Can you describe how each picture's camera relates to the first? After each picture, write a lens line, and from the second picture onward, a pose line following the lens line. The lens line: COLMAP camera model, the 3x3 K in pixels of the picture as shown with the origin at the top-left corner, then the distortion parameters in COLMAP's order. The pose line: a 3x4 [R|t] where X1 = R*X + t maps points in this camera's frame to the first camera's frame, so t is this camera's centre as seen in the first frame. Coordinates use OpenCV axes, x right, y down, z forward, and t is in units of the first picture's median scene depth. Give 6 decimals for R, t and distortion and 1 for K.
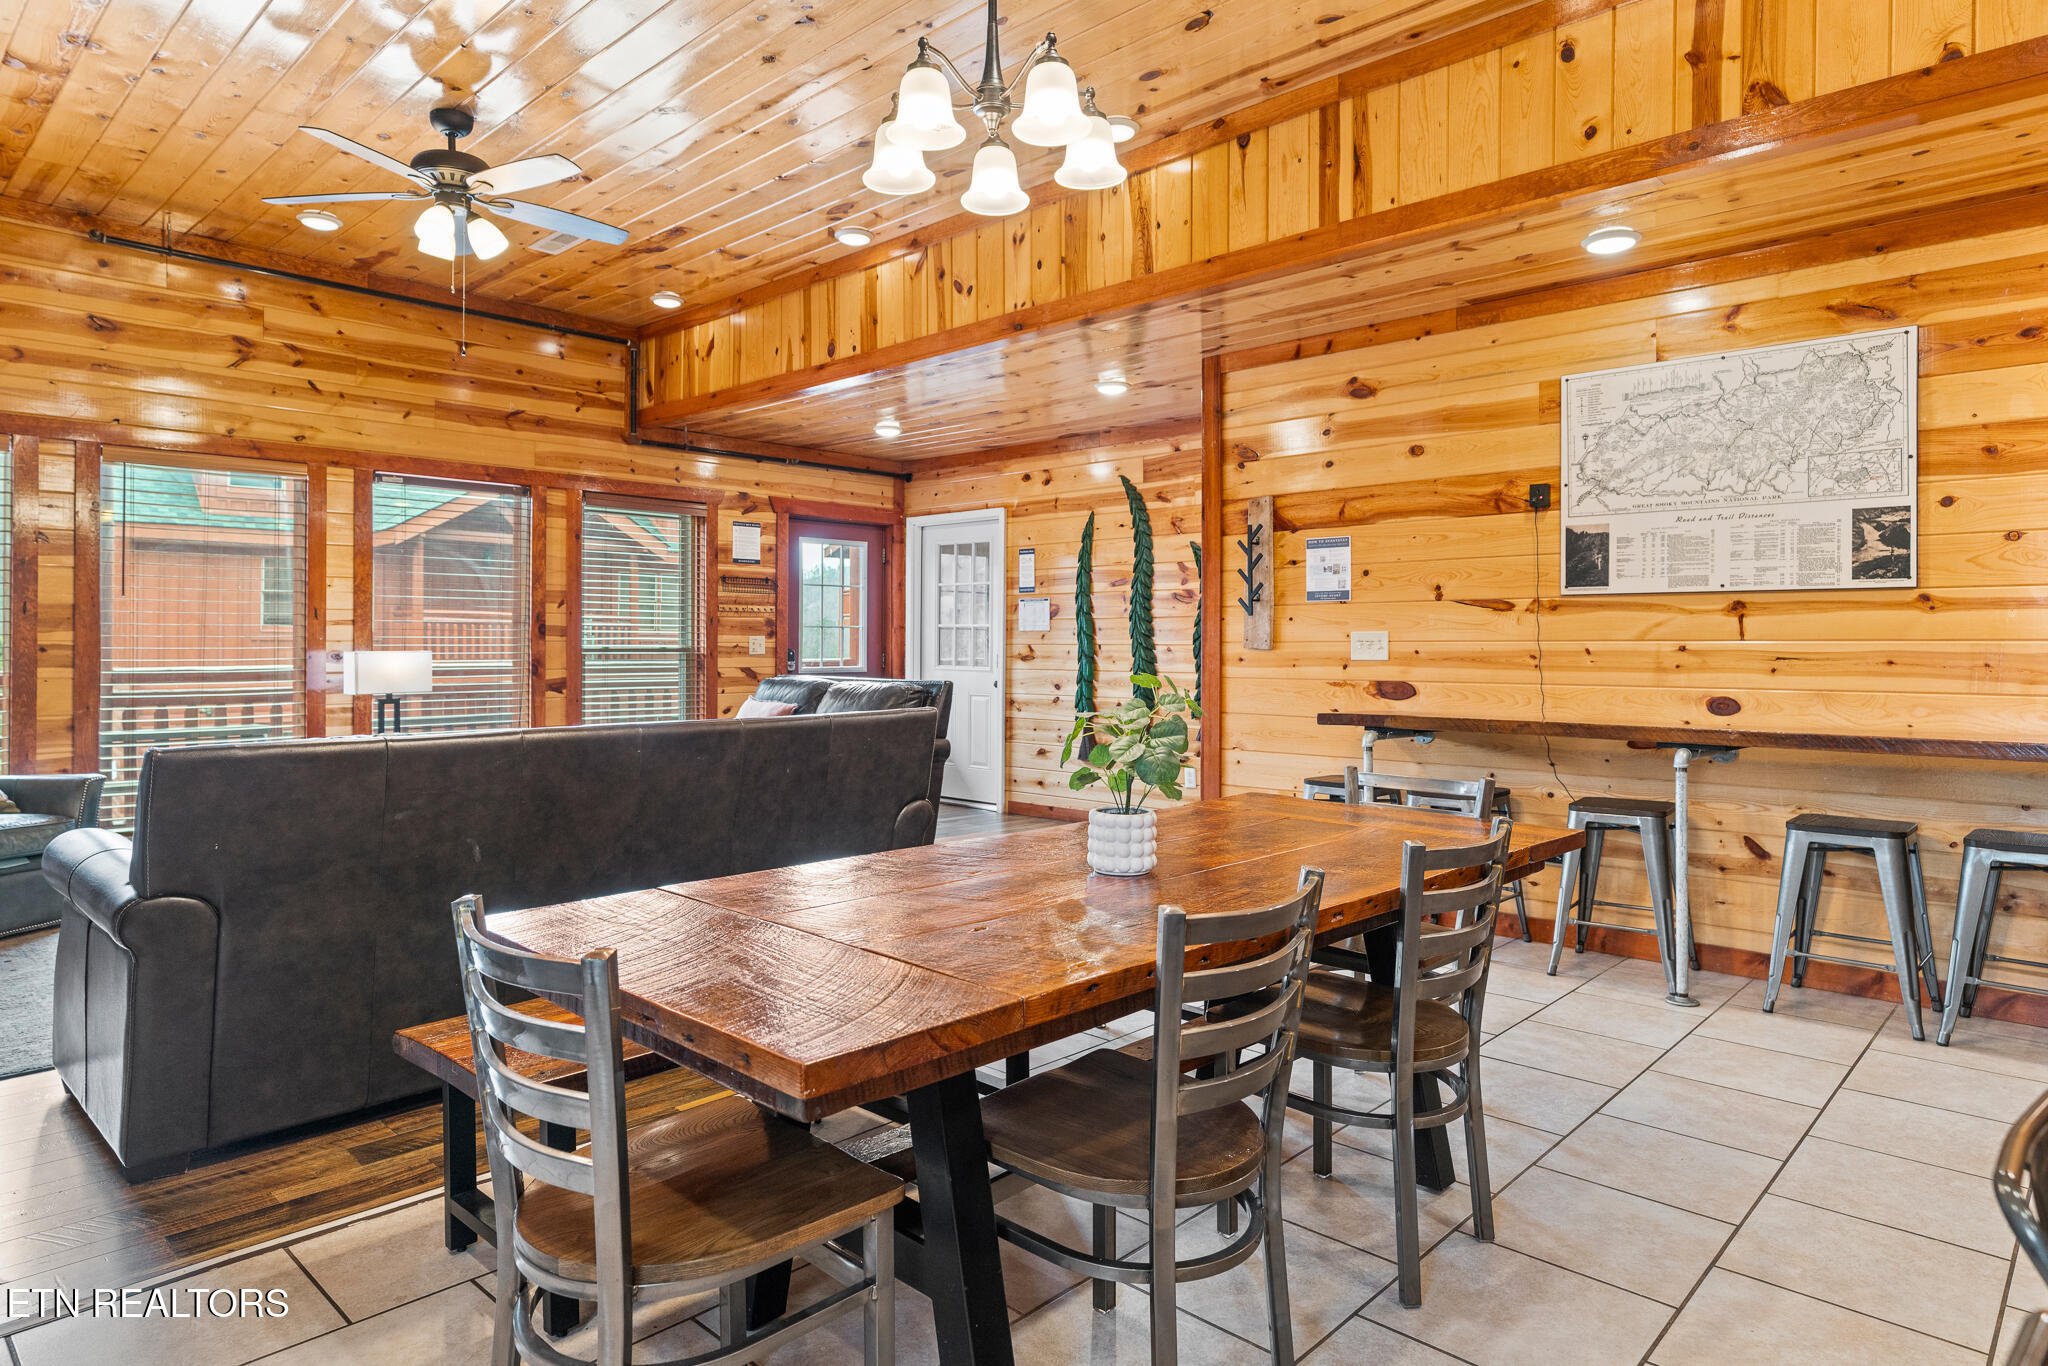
lens RADIAL K [[1233.3, 0, 1020.0], [0, 1233.3, 636.1], [0, 0, 1]] dist [0.000375, 0.002664]
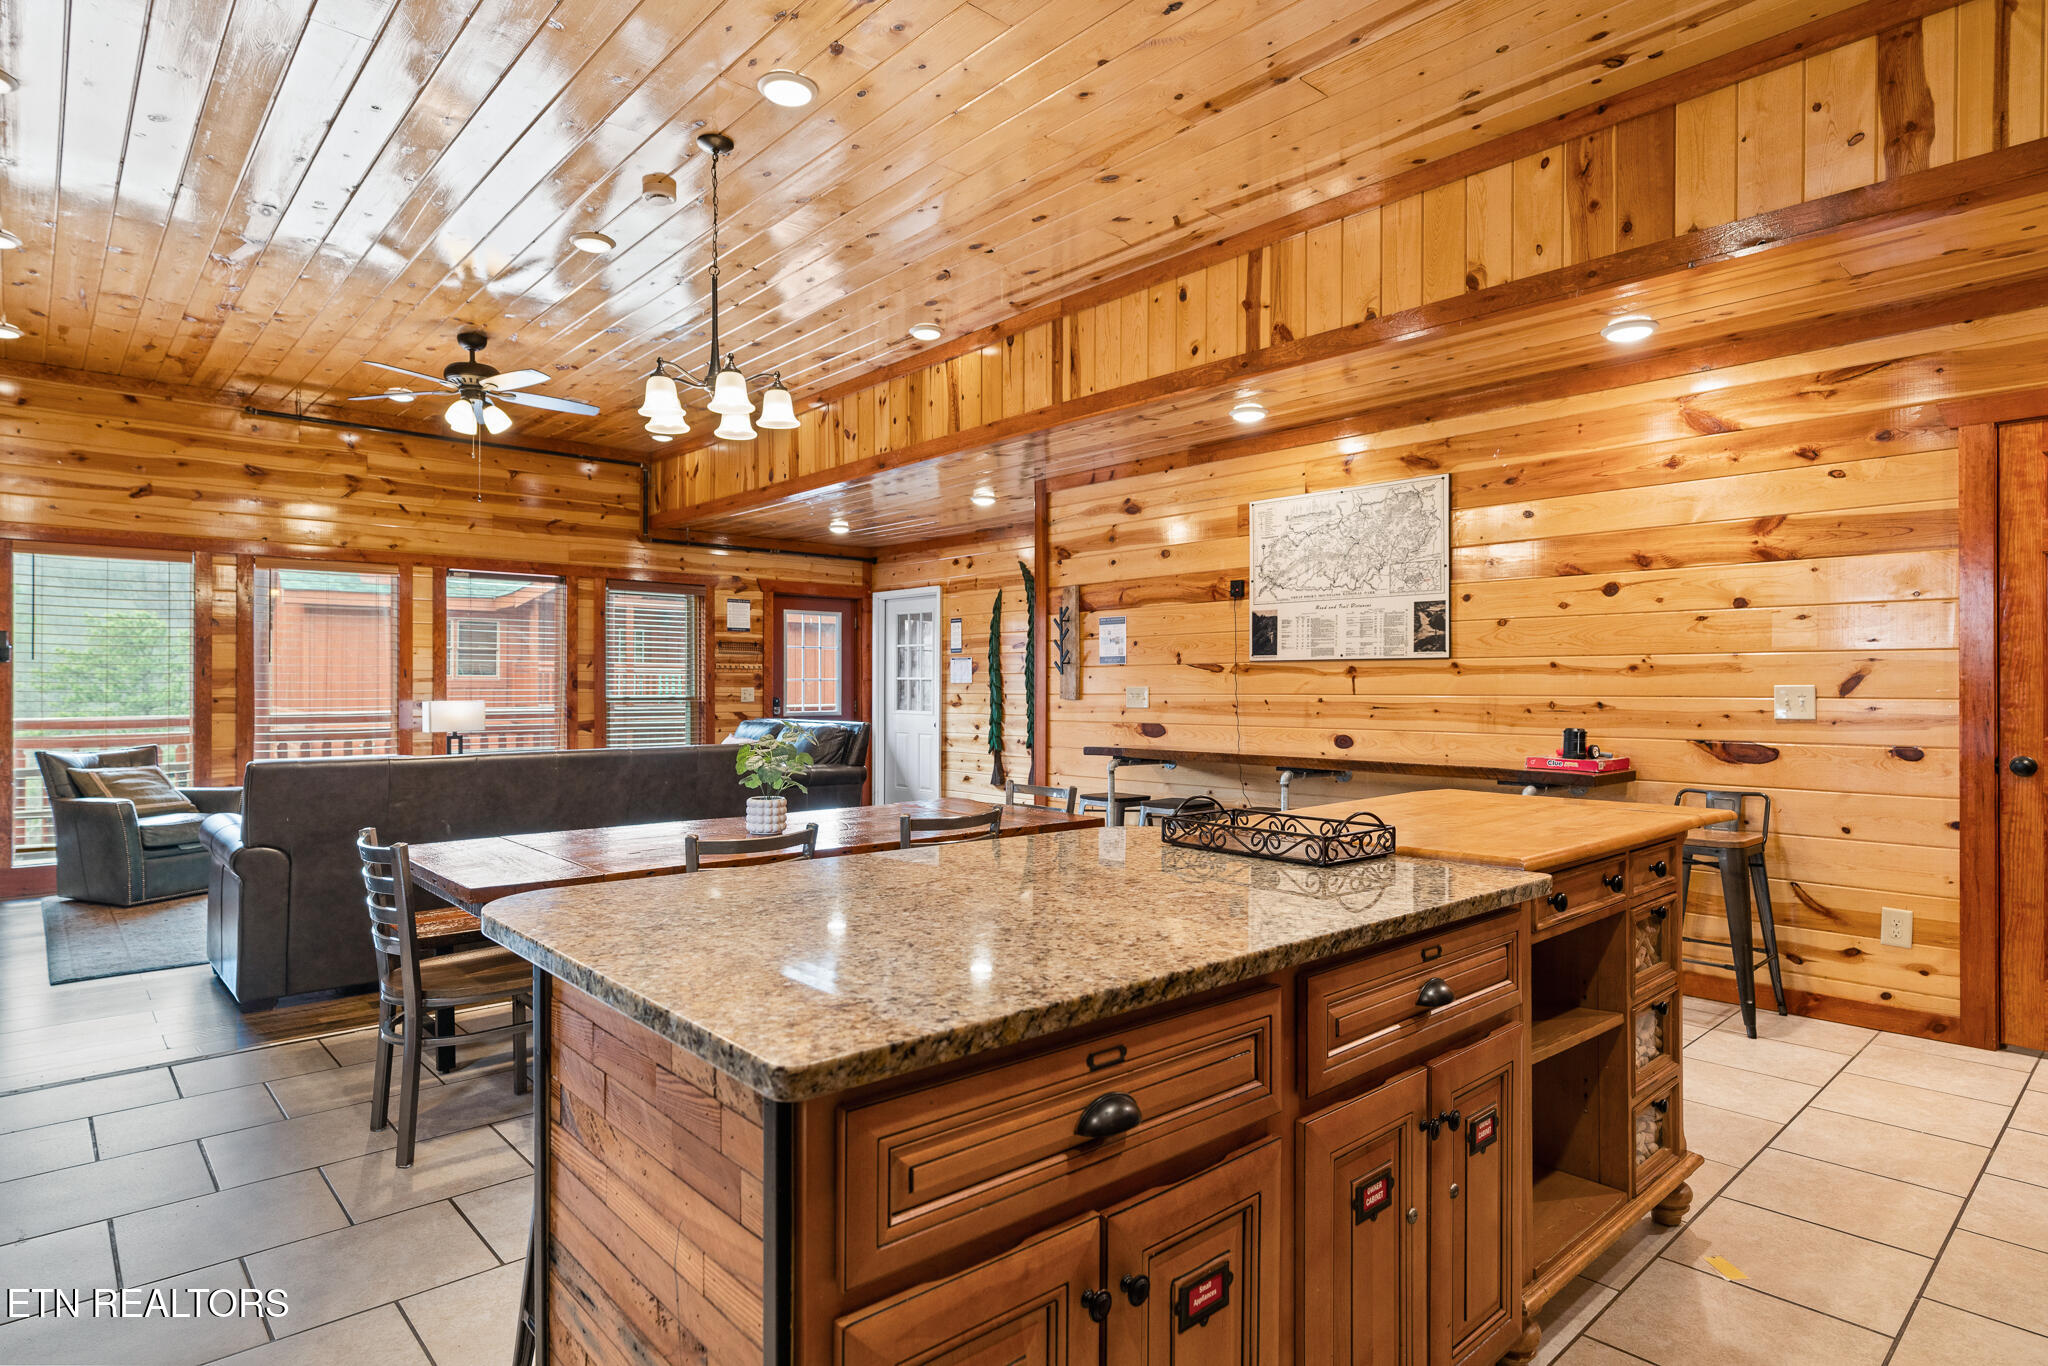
lens RADIAL K [[1155.0, 0, 1024.0], [0, 1155.0, 683.0], [0, 0, 1]] dist [0.000970, -0.000216]
pose [[0.996946, -0.002061, -0.078070, 0.248501], [0.002301, 0.999993, 0.002992, -0.011417], [0.078064, -0.003163, 0.996943, -0.263423]]
